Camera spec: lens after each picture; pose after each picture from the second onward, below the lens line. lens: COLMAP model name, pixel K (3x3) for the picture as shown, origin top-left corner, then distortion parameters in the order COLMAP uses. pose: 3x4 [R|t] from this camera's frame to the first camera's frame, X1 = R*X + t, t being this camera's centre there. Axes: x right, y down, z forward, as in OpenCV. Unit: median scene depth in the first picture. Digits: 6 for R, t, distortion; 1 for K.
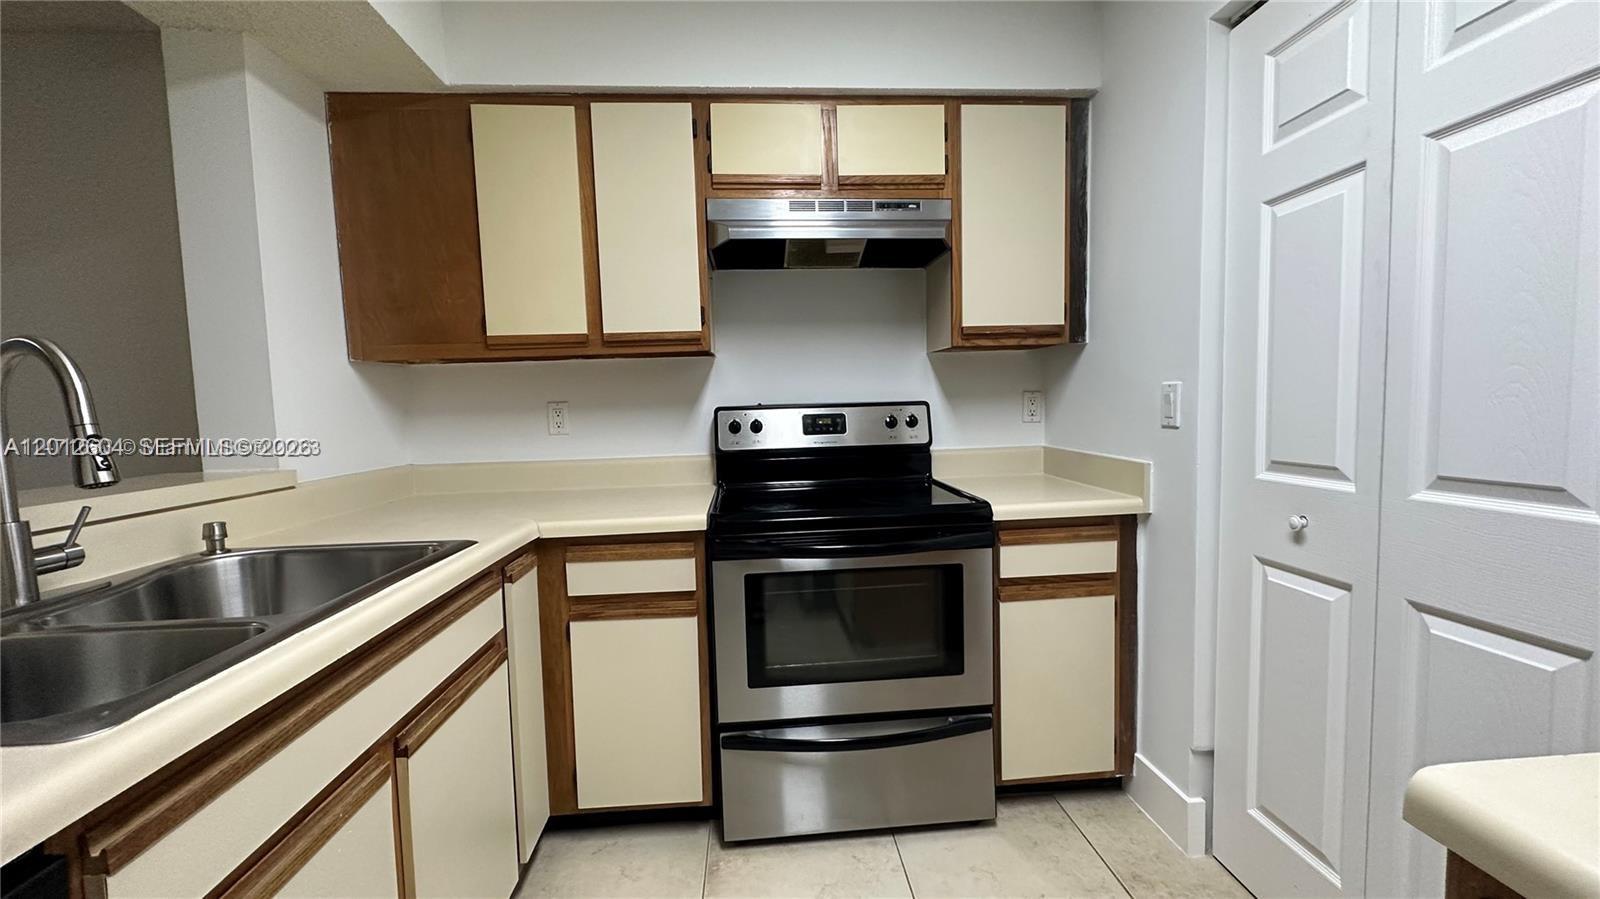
lens RADIAL K [[640.3, 0, 797.7], [0, 640.3, 451.8], [0, 0, 1]] dist [-0.008919, 0.002898]
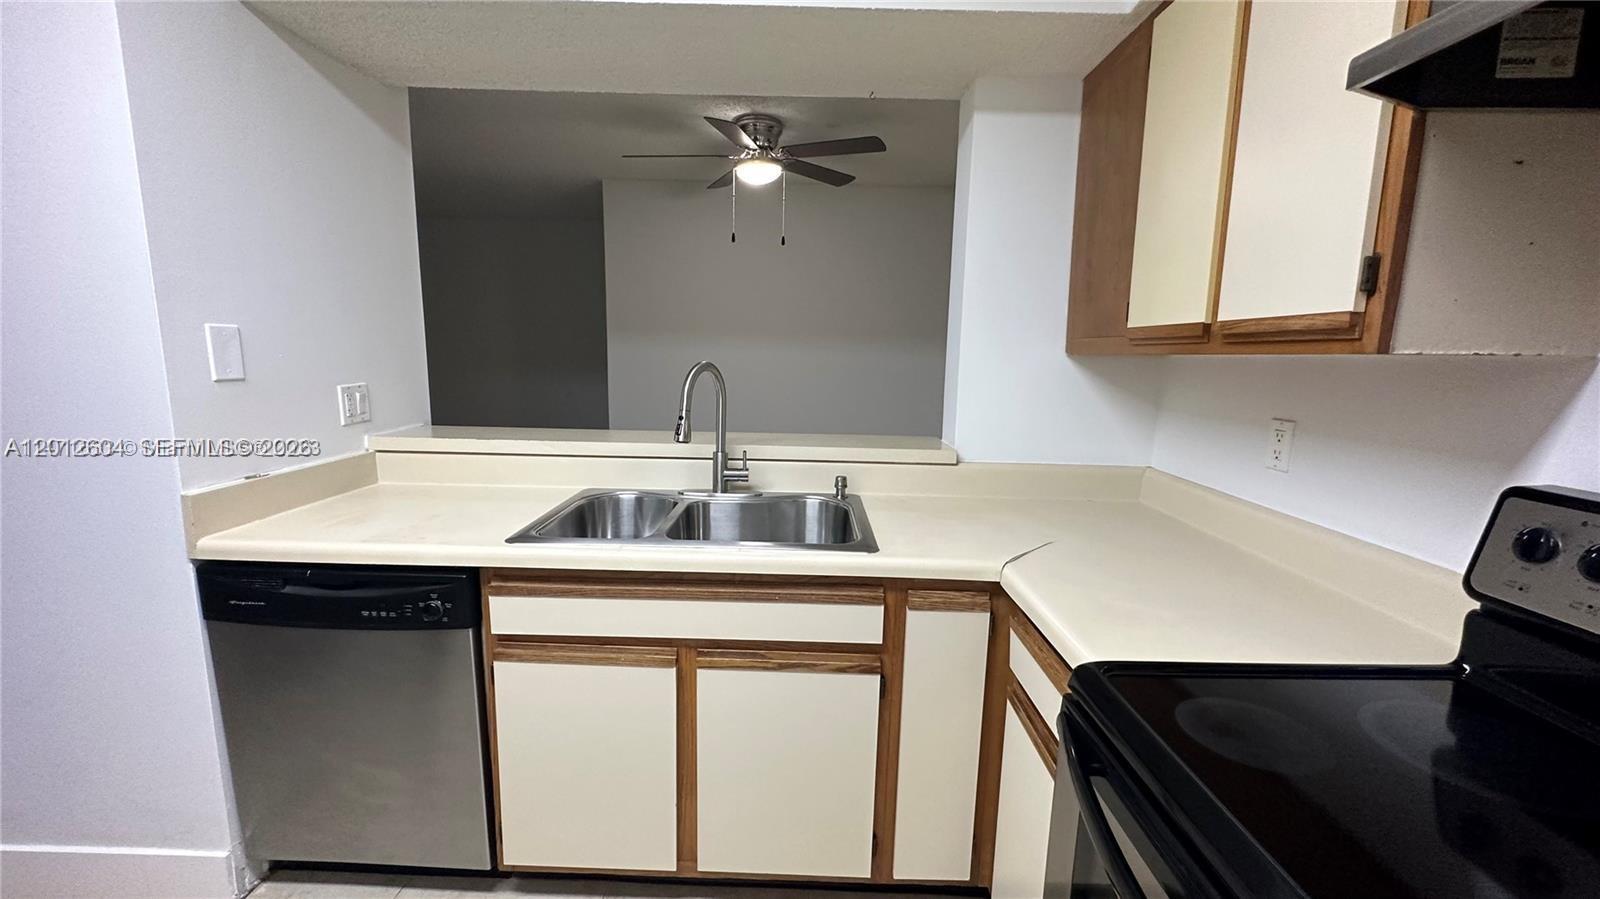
lens RADIAL K [[632.5, 0, 800.1], [0, 632.5, 444.0], [0, 0, 1]] dist [-0.000436, 0.000075]
pose [[-0.078232, 0.171551, -0.982064, 0.347942], [-0.097227, 0.979075, 0.178774, -0.145353], [0.992183, 0.109469, -0.059915, 0.678561]]
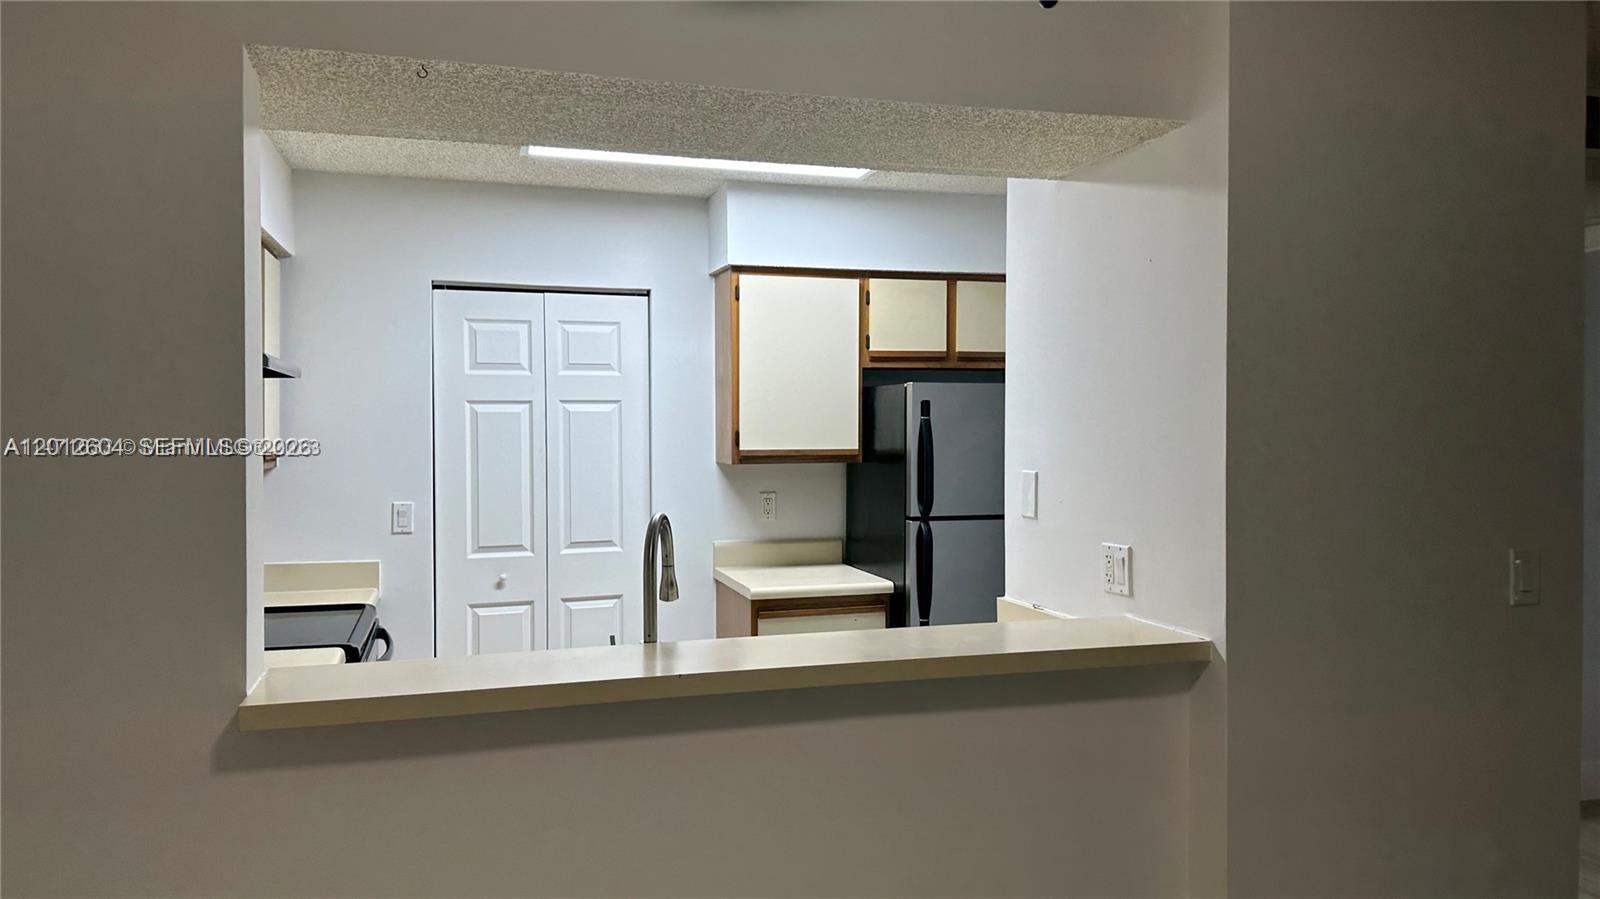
lens RADIAL K [[1114.7, 0, 797.4], [0, 1114.7, 443.8], [0, 0, 1]] dist [0.169053, -0.352041]
pose [[-0.217234, 0.017434, 0.975964, -1.880620], [0.082710, 0.996573, 0.000608, -0.149452], [-0.972609, 0.080854, -0.217931, 0.600435]]
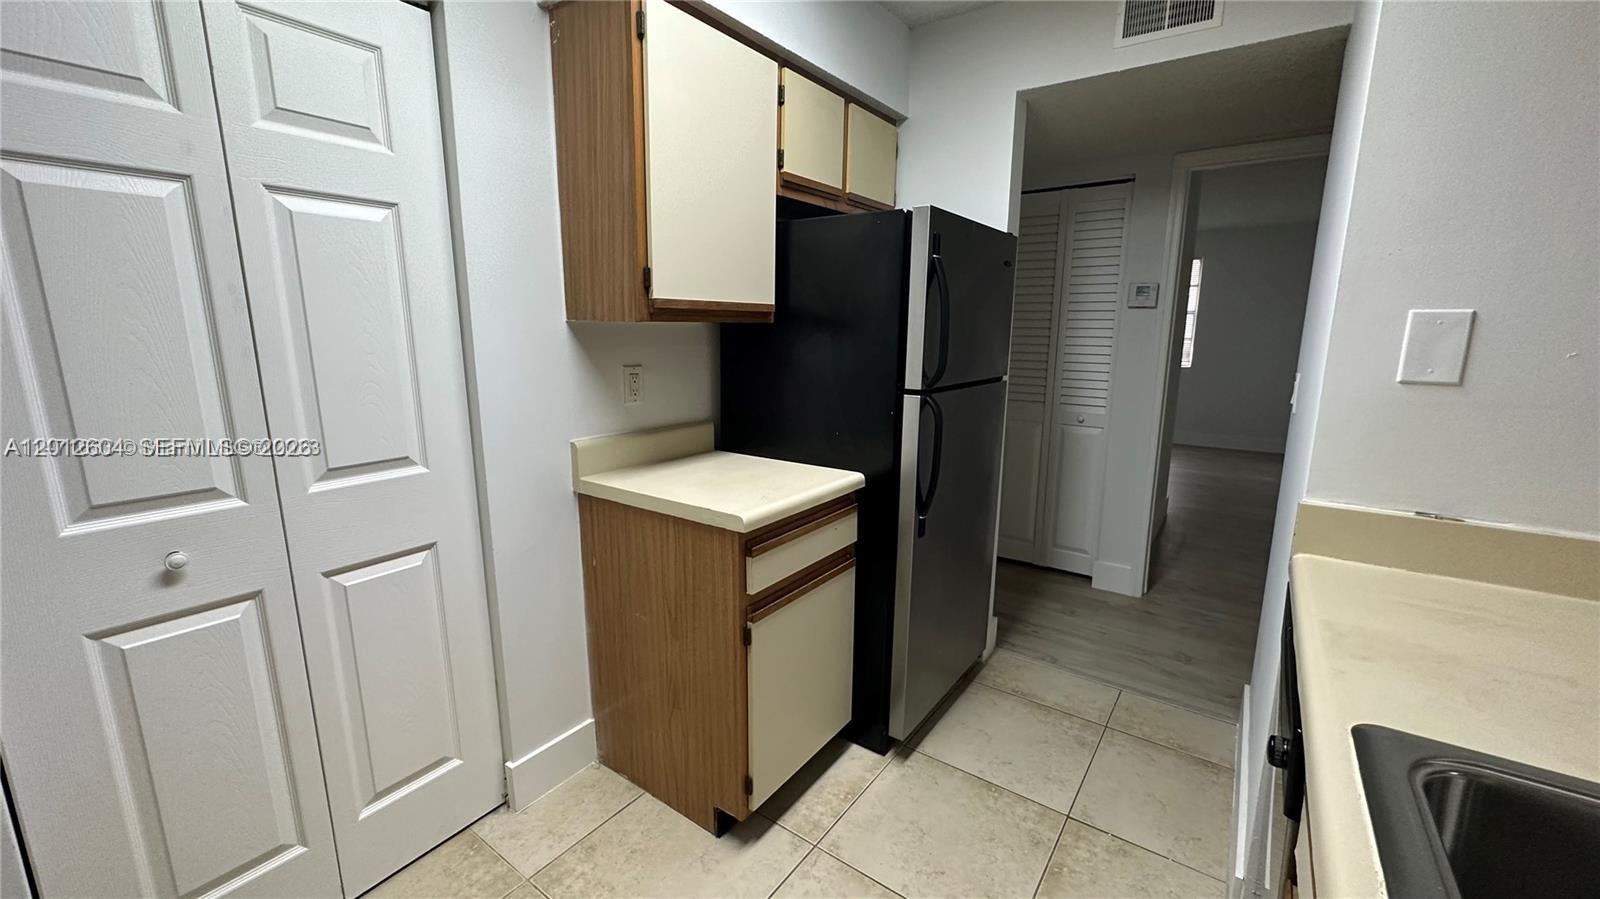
lens RADIAL K [[640.3, 0, 797.7], [0, 640.3, 451.8], [0, 0, 1]] dist [-0.008919, 0.002898]
pose [[-0.766305, -0.095456, 0.635346, -0.302011], [0.066579, 0.971778, 0.226306, -0.126448], [-0.639017, 0.215720, -0.738324, 0.756392]]
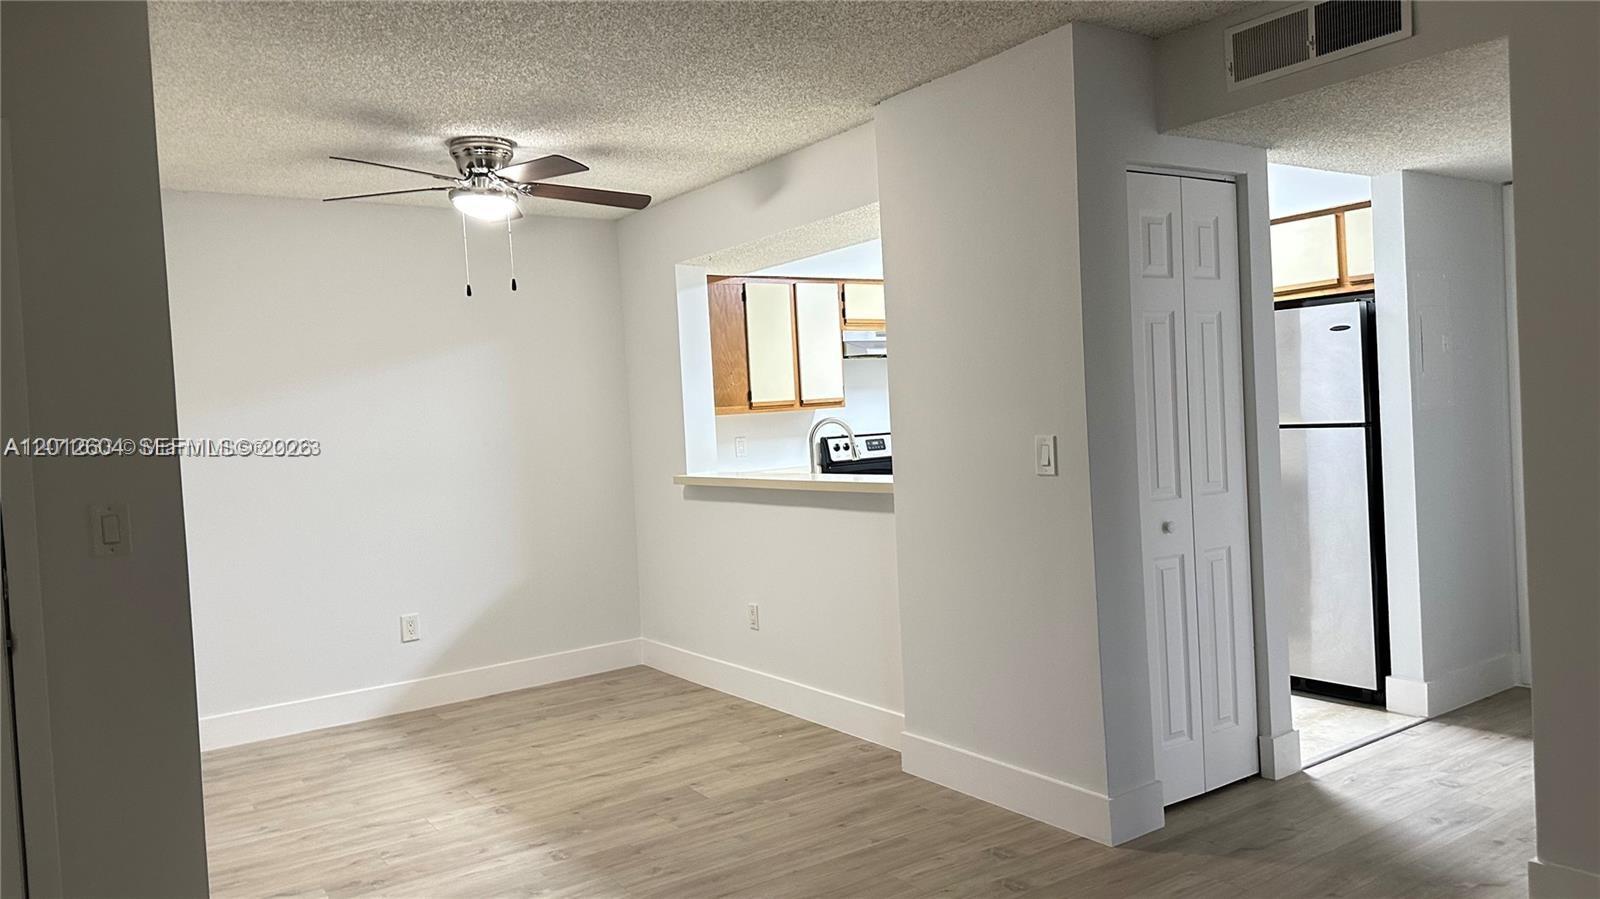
lens RADIAL K [[1114.7, 0, 797.4], [0, 1114.7, 443.8], [0, 0, 1]] dist [0.169053, -0.352041]
pose [[0.865595, -0.030422, 0.499820, -2.049923], [0.065853, 0.996400, -0.053398, 0.128569], [-0.496396, 0.079136, 0.864482, -1.923397]]
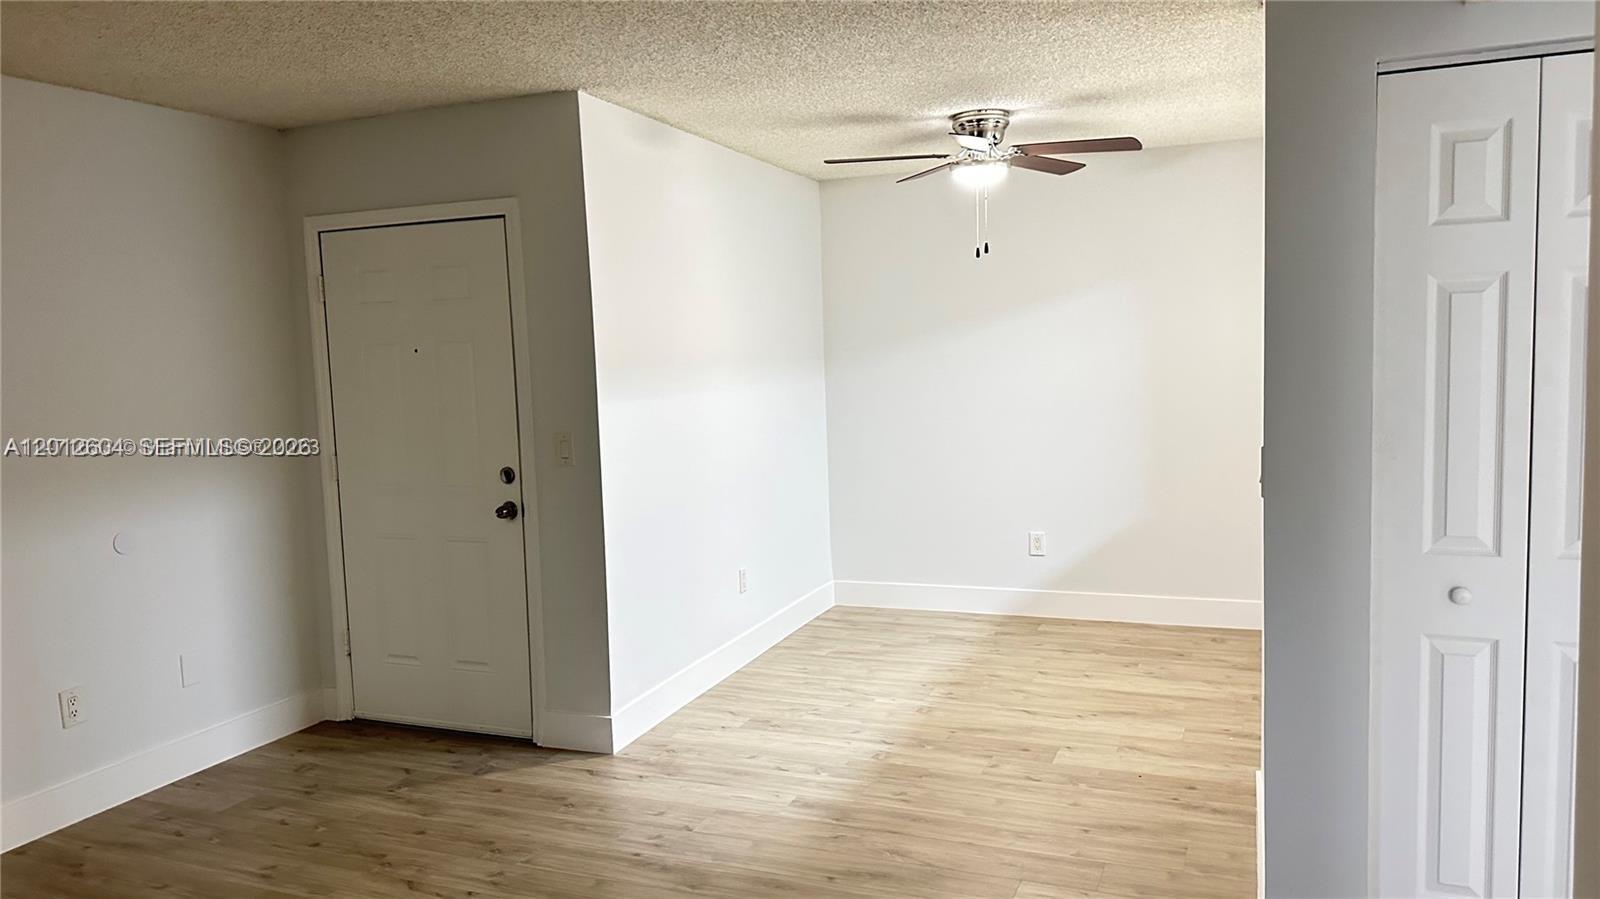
lens RADIAL K [[1114.7, 0, 797.4], [0, 1114.7, 443.8], [0, 0, 1]] dist [0.169053, -0.352041]
pose [[0.896158, 0.036779, -0.442208, -0.651444], [-0.026517, 0.999217, 0.029368, 0.012545], [0.442942, -0.014592, 0.896431, -2.083057]]
